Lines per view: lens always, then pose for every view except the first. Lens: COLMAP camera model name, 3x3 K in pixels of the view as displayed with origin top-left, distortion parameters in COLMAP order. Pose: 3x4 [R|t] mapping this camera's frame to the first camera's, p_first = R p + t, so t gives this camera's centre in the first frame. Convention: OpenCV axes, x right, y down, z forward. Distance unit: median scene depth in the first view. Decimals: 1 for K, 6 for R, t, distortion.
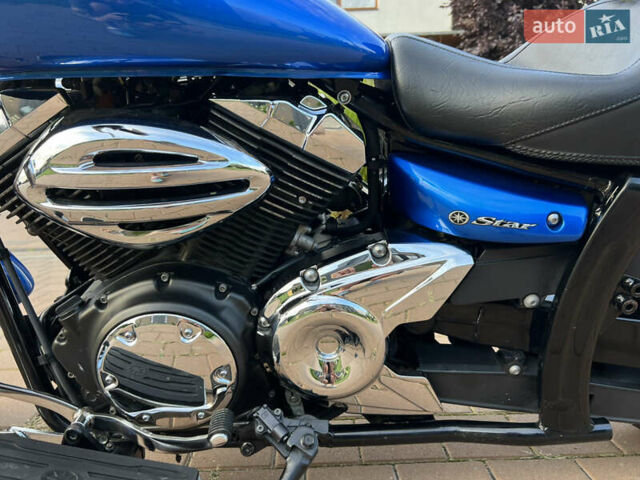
lens RADIAL K [[483.3, 0, 320.3], [0, 483.3, 240.2], [0, 0, 1]] dist [0.035828, -0.038538]
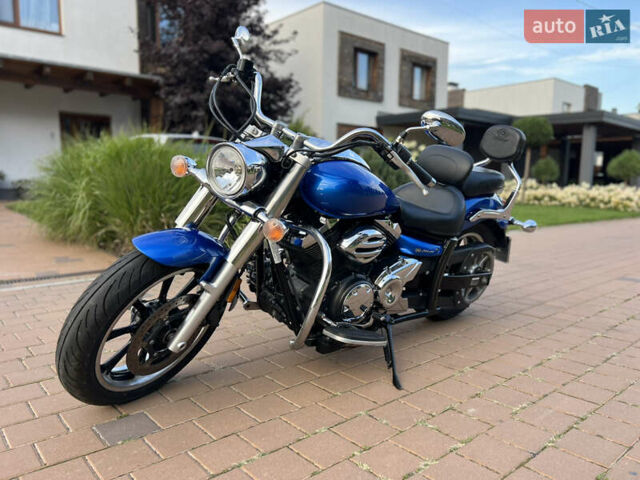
lens RADIAL K [[483.3, 0, 319.2], [0, 483.3, 240.8], [0, 0, 1]] dist [0.035828, -0.038538]
pose [[0.764315, -0.039036, 0.643660, -2.483896], [0.066788, 0.997590, -0.018807, -0.094487], [-0.641375, 0.057363, 0.765080, -1.230868]]
